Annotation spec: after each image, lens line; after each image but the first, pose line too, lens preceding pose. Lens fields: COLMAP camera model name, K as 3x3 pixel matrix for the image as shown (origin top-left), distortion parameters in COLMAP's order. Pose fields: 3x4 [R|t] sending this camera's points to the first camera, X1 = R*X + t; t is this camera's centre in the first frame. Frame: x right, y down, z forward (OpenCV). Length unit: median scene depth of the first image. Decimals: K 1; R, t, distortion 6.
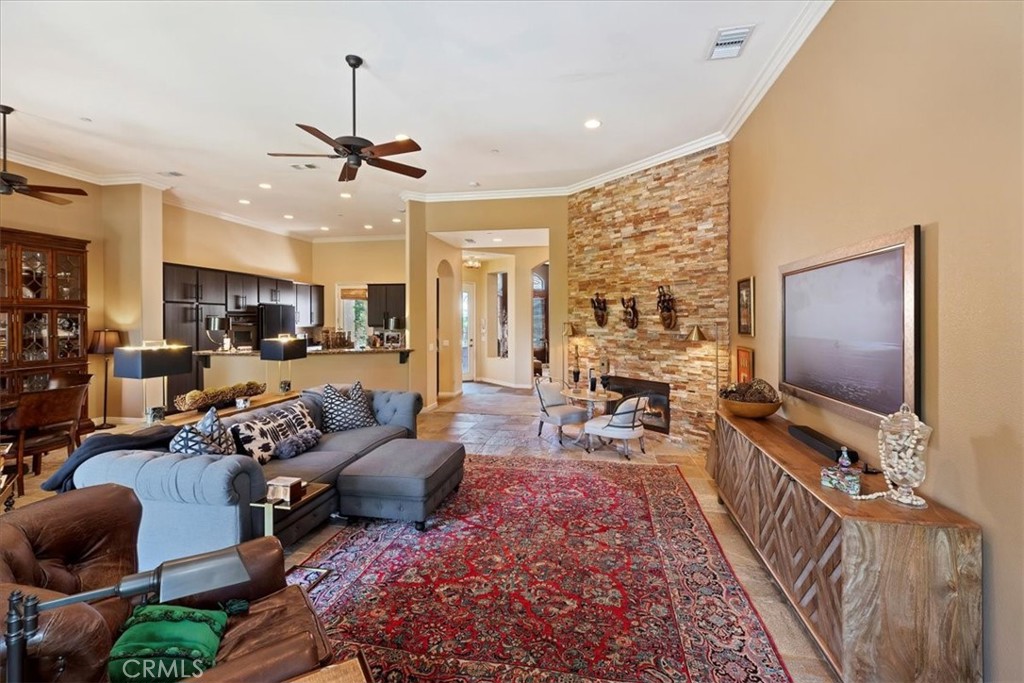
lens RADIAL K [[461.1, 0, 514.7], [0, 461.1, 322.4], [0, 0, 1]] dist [0.001120, 0.000154]
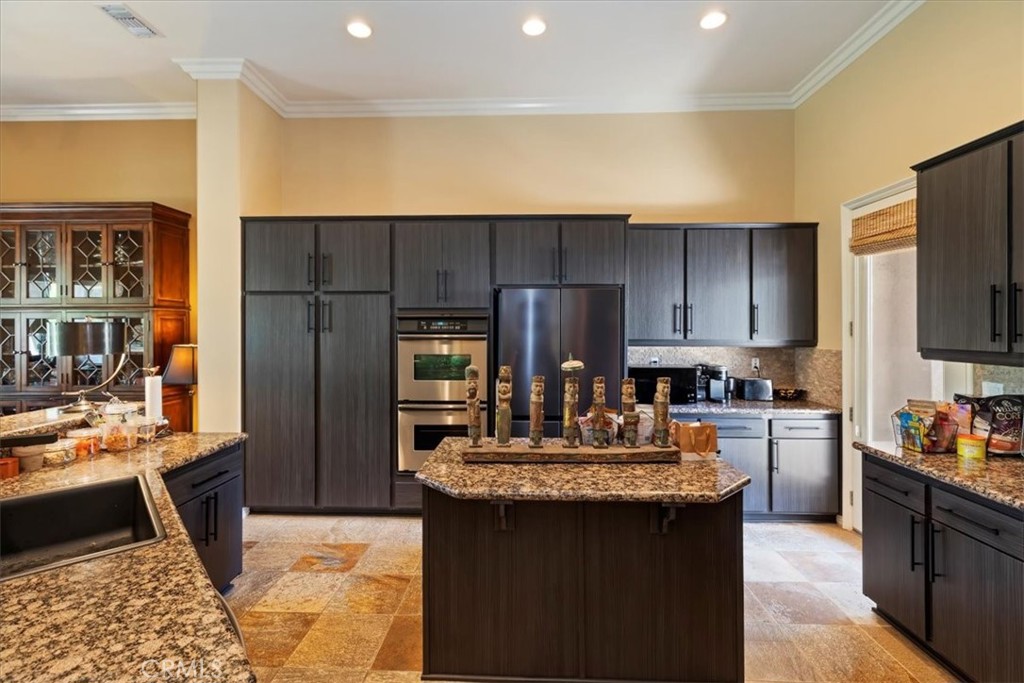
lens RADIAL K [[458.7, 0, 506.4], [0, 458.7, 333.2], [0, 0, 1]] dist [0.003162, 0.000677]
pose [[0.148189, 0.009248, -0.988916, -0.165915], [-0.005378, 0.999949, 0.008545, -0.004334], [0.988944, 0.004052, 0.148231, 0.996168]]
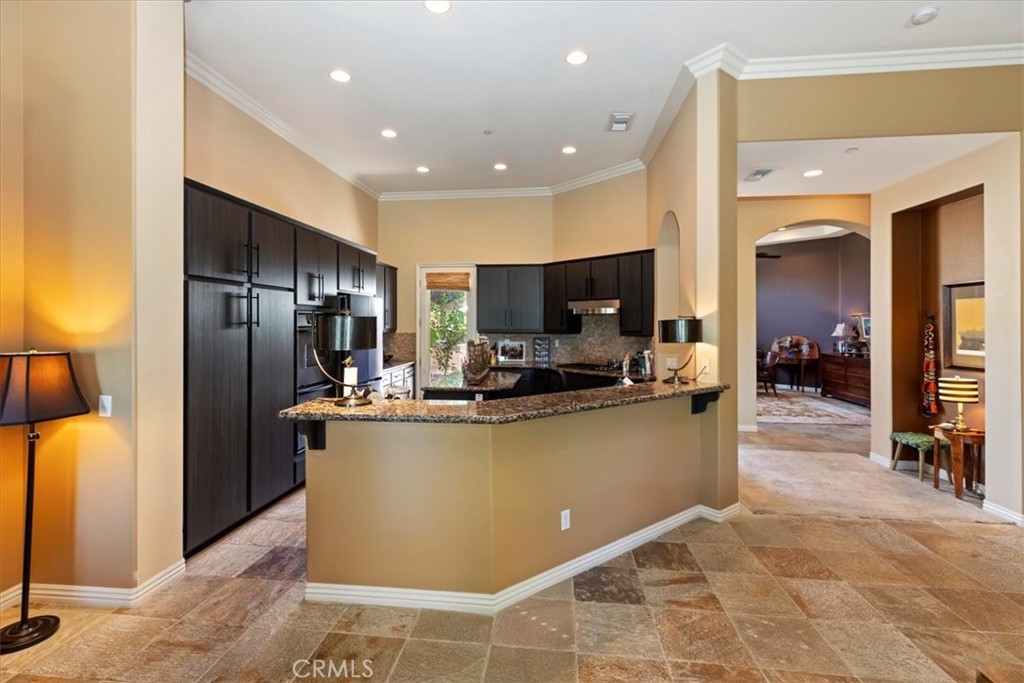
lens RADIAL K [[463.3, 0, 507.4], [0, 463.3, 327.9], [0, 0, 1]] dist [0.002367, 0.000410]
pose [[0.997307, 0.000489, 0.073344, -0.418220], [-0.001051, 0.999970, 0.007623, -0.002939], [-0.073338, -0.007679, 0.997278, 0.472122]]
